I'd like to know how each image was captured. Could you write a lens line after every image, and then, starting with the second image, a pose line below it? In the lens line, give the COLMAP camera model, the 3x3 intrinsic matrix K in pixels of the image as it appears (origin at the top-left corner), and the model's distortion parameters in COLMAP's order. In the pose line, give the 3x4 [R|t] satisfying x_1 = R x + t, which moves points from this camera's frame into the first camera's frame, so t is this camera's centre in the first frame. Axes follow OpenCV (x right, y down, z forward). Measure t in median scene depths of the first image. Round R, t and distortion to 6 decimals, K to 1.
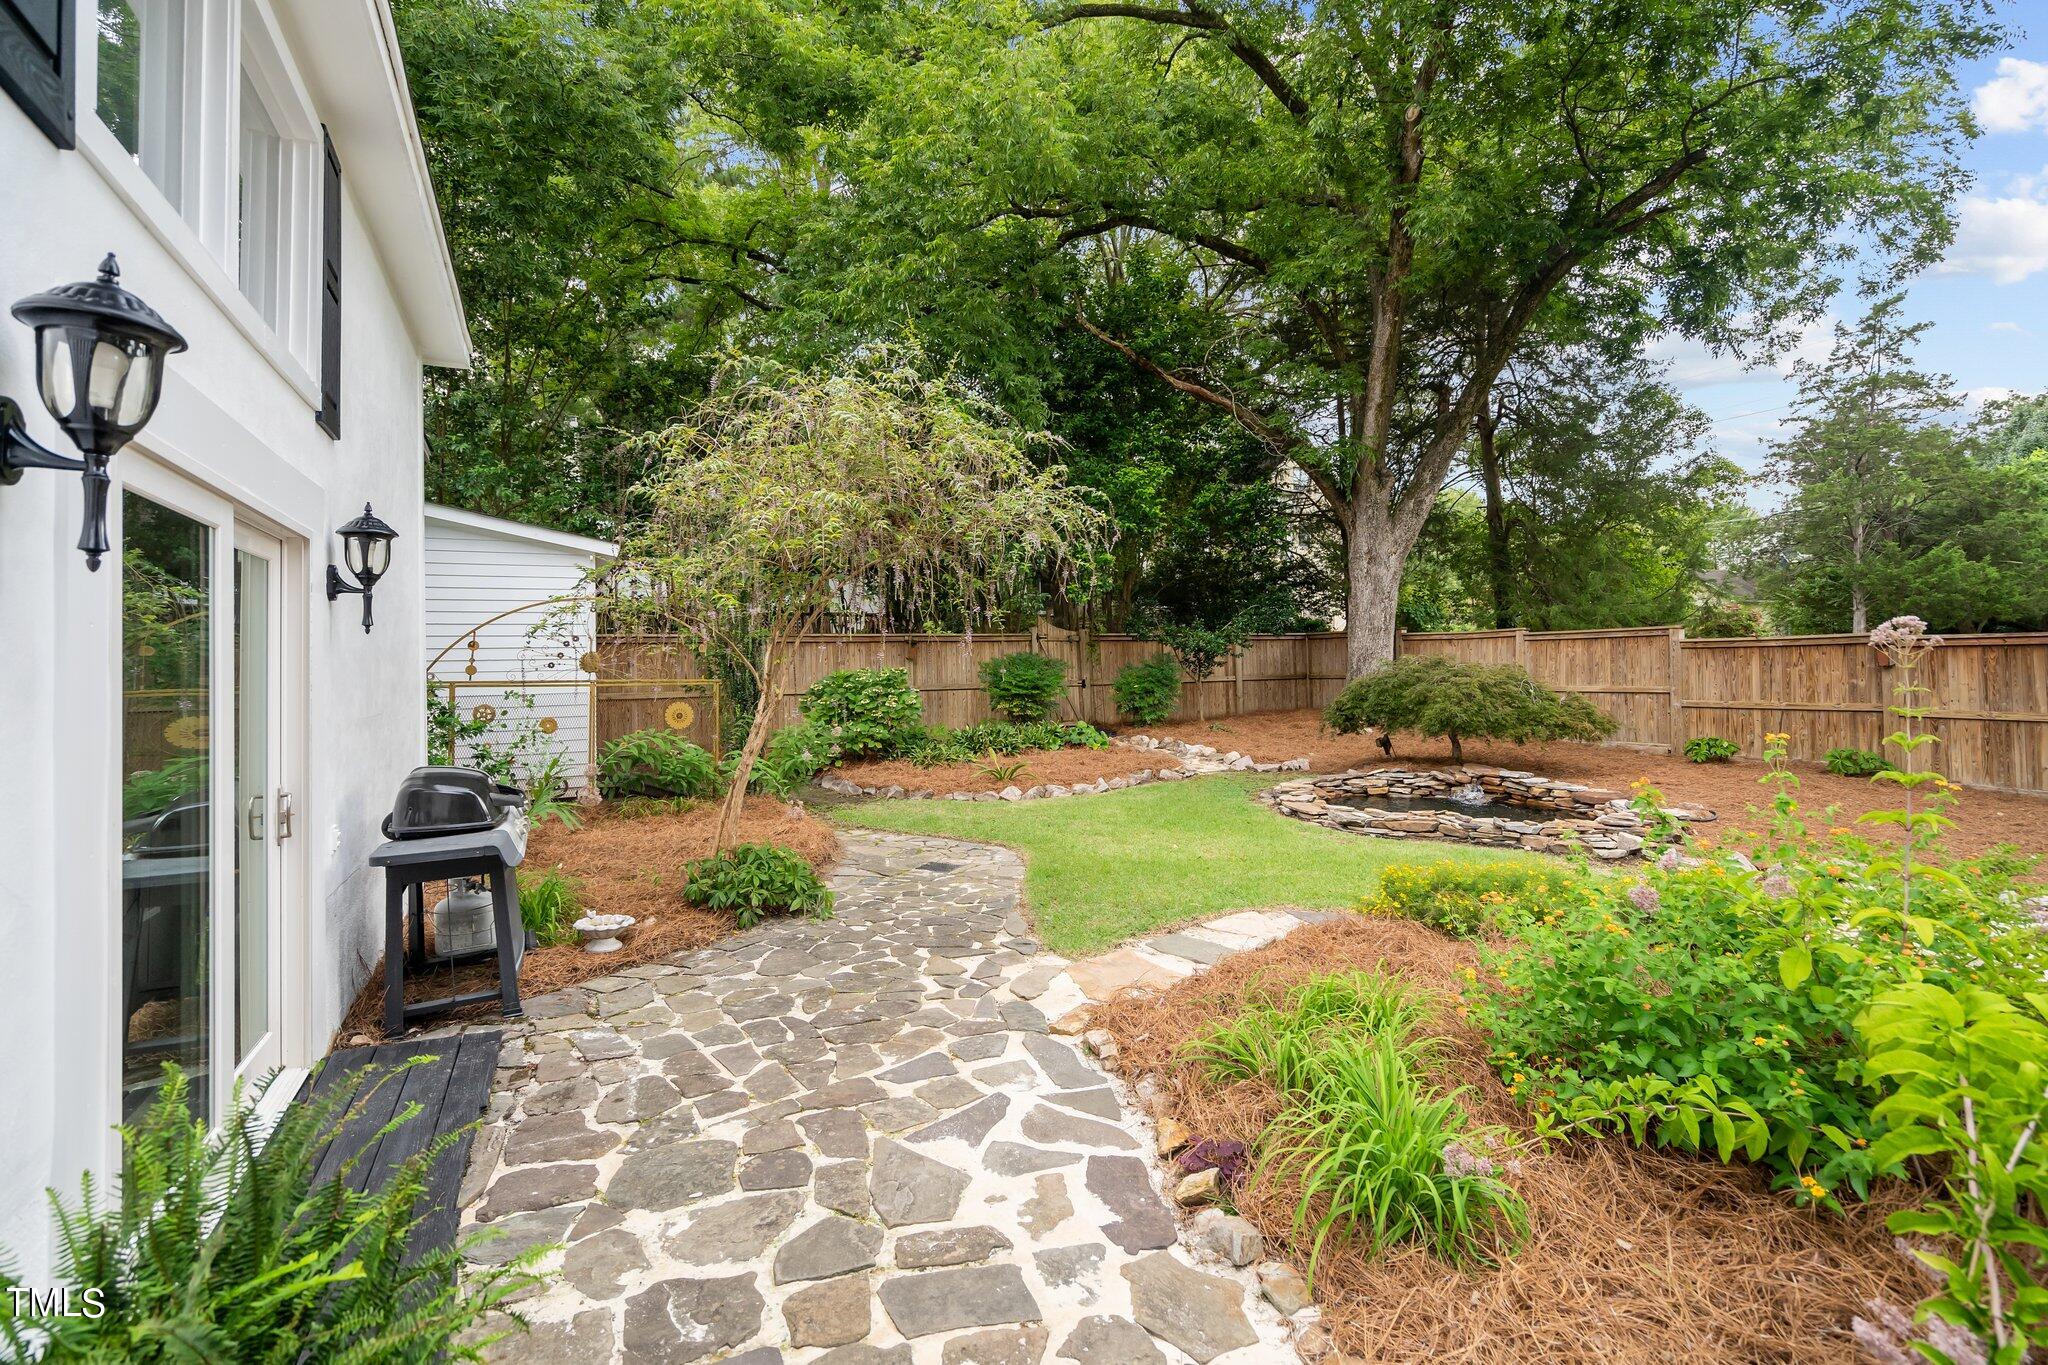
lens RADIAL K [[941.2, 0, 1015.3], [0, 941.2, 649.4], [0, 0, 1]] dist [-0.004248, 0.003447]
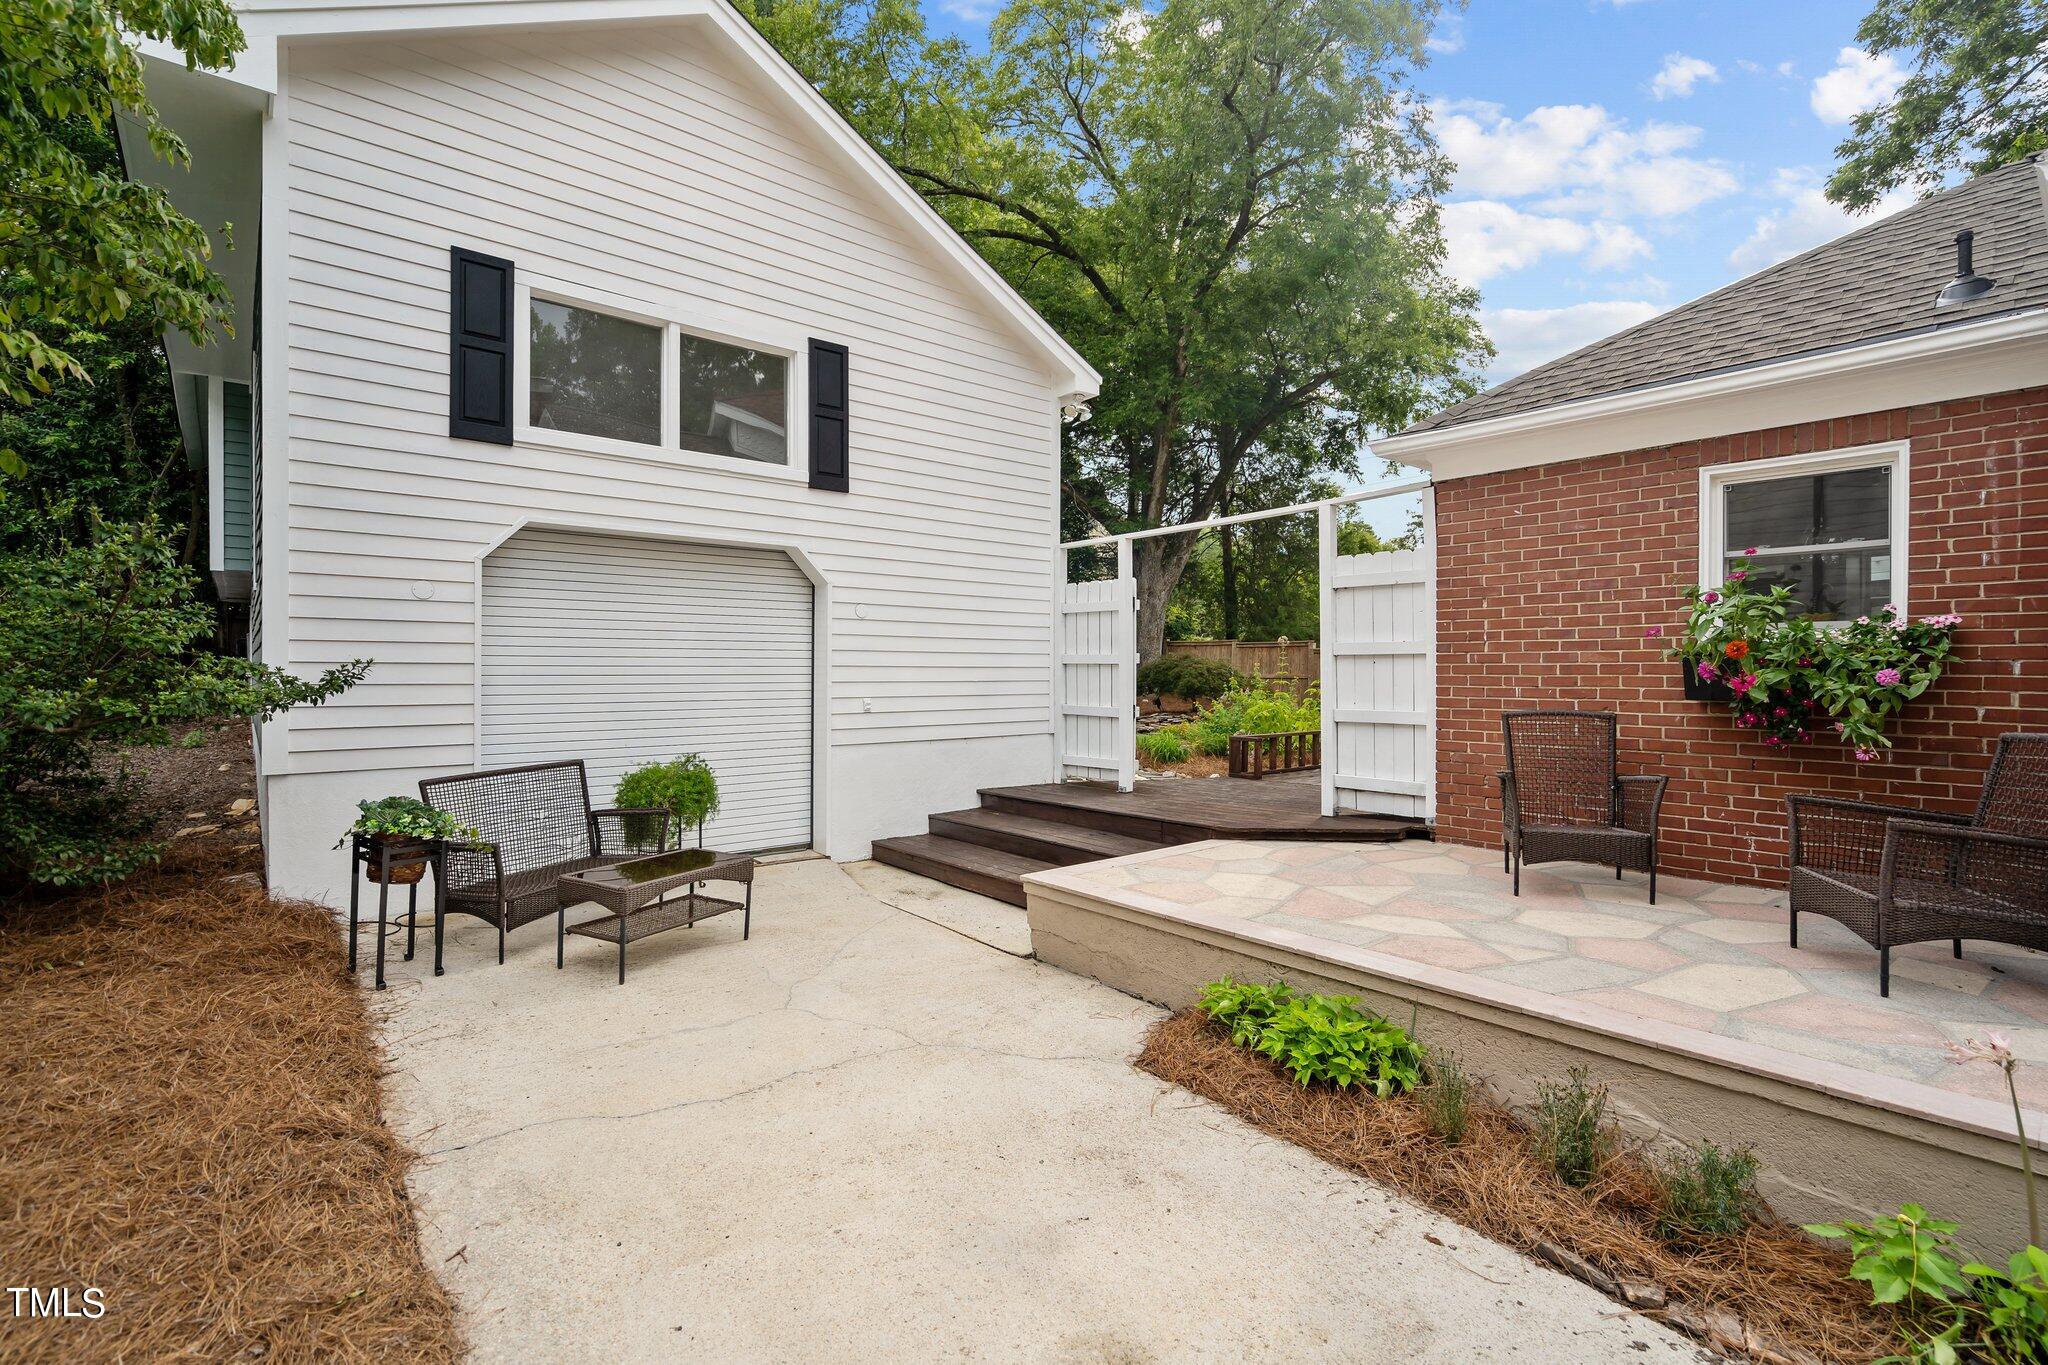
lens RADIAL K [[941.2, 0, 1029.0], [0, 941.2, 671.5], [0, 0, 1]] dist [-0.004248, 0.003447]
pose [[0.969563, 0.020348, 0.243994, -0.270459], [-0.025522, 0.999511, 0.018062, 0.015895], [-0.243508, -0.023740, 0.969608, -0.646766]]
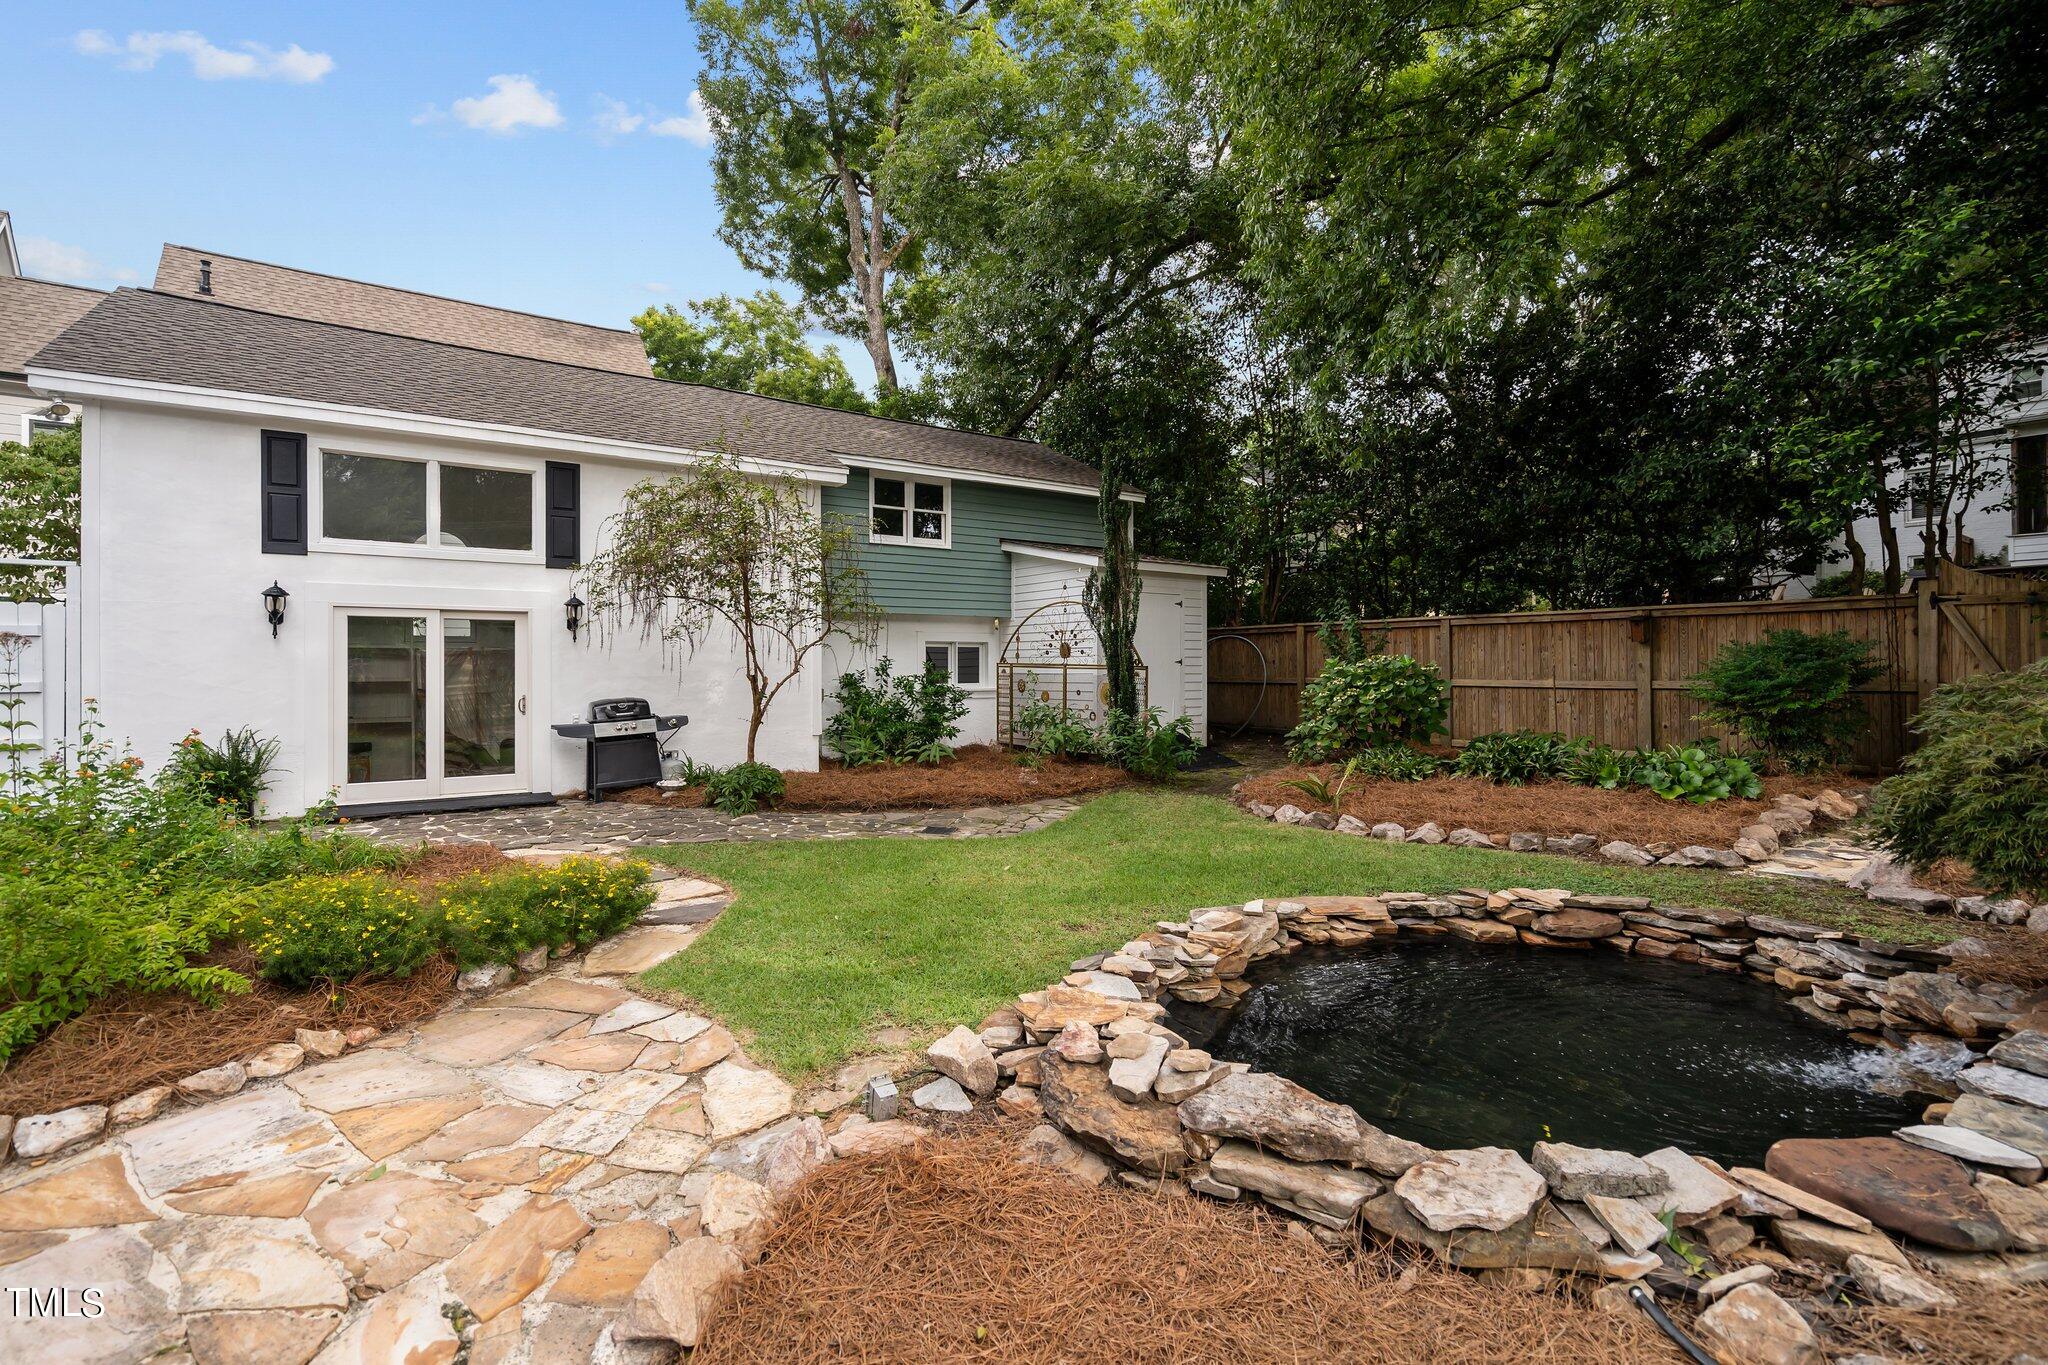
lens RADIAL K [[941.2, 0, 1001.5], [0, 941.2, 671.5], [0, 0, 1]] dist [-0.004248, 0.003447]
pose [[0.137907, 0.023732, -0.990161, 0.641935], [0.016397, 0.999521, 0.026240, 0.005728], [0.990309, -0.019855, 0.137452, 0.551647]]
